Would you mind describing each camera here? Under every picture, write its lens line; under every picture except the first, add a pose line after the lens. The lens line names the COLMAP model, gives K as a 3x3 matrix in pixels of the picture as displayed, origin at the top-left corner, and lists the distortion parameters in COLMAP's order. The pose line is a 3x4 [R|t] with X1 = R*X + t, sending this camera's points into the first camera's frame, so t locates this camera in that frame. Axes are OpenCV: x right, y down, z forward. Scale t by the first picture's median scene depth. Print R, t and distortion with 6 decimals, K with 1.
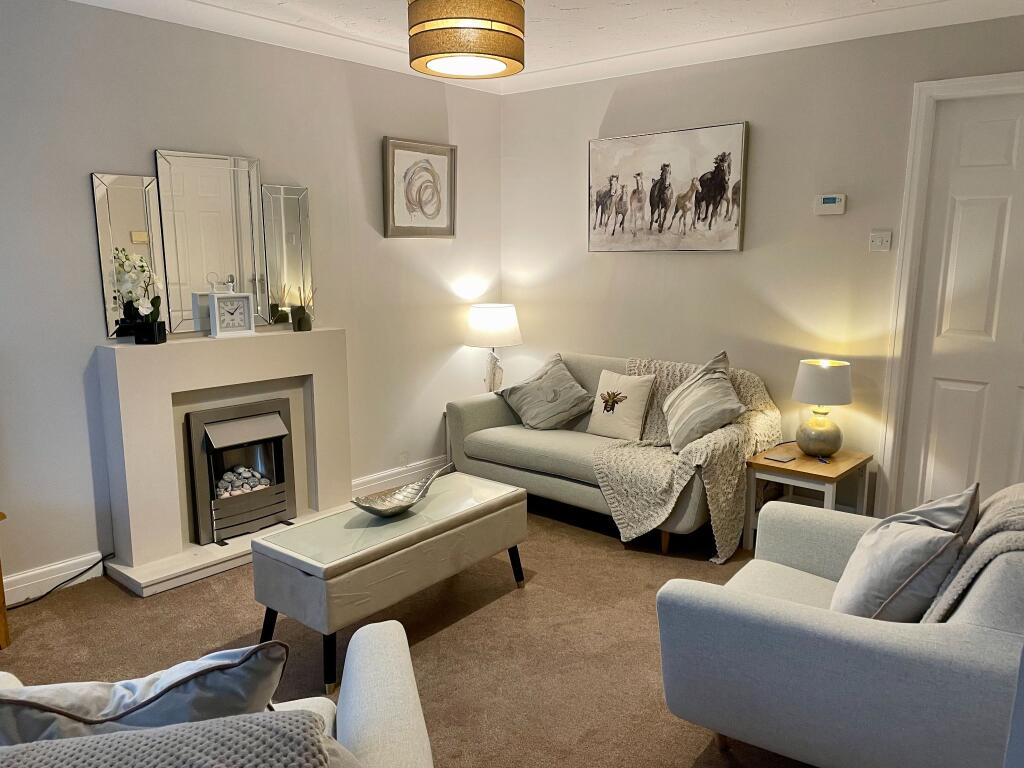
lens RADIAL K [[756.4, 0, 512.0], [0, 756.4, 384.0], [0, 0, 1]] dist [0.004989, 0.001751]
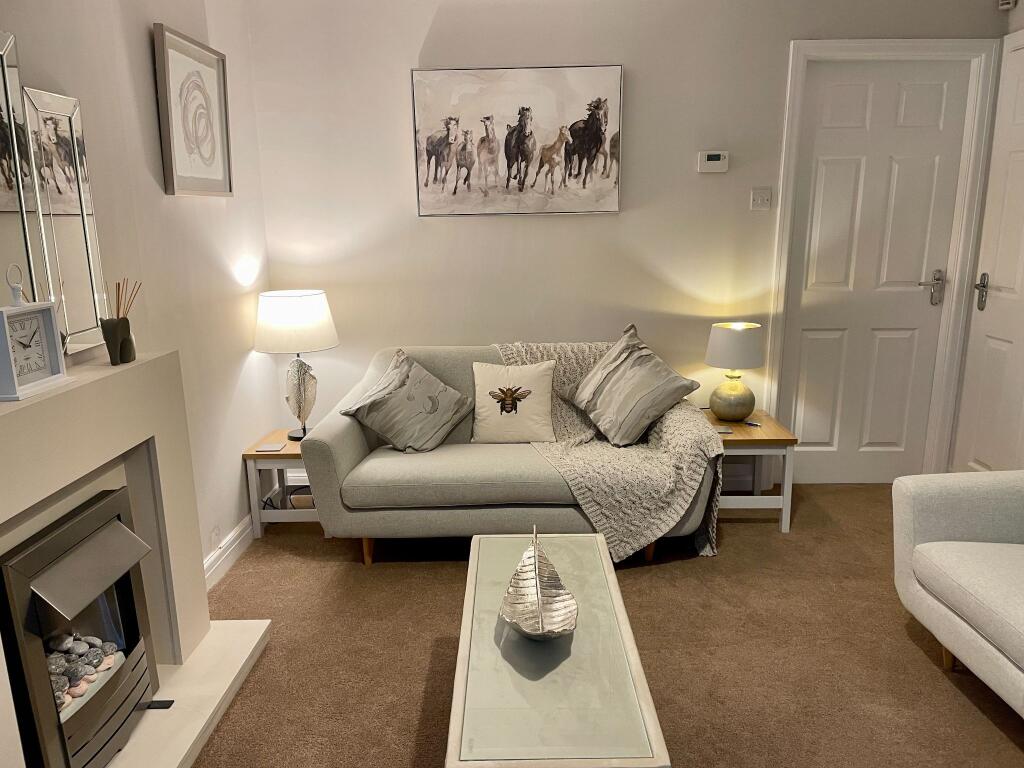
lens RADIAL K [[782.7, 0, 512.0], [0, 782.7, 384.0], [0, 0, 1]] dist [0.050813, -0.000975]
pose [[0.766922, -0.146147, 0.624878, -0.394137], [0.122745, 0.989152, 0.080696, -0.061609], [-0.629892, 0.014813, 0.776541, 0.341760]]
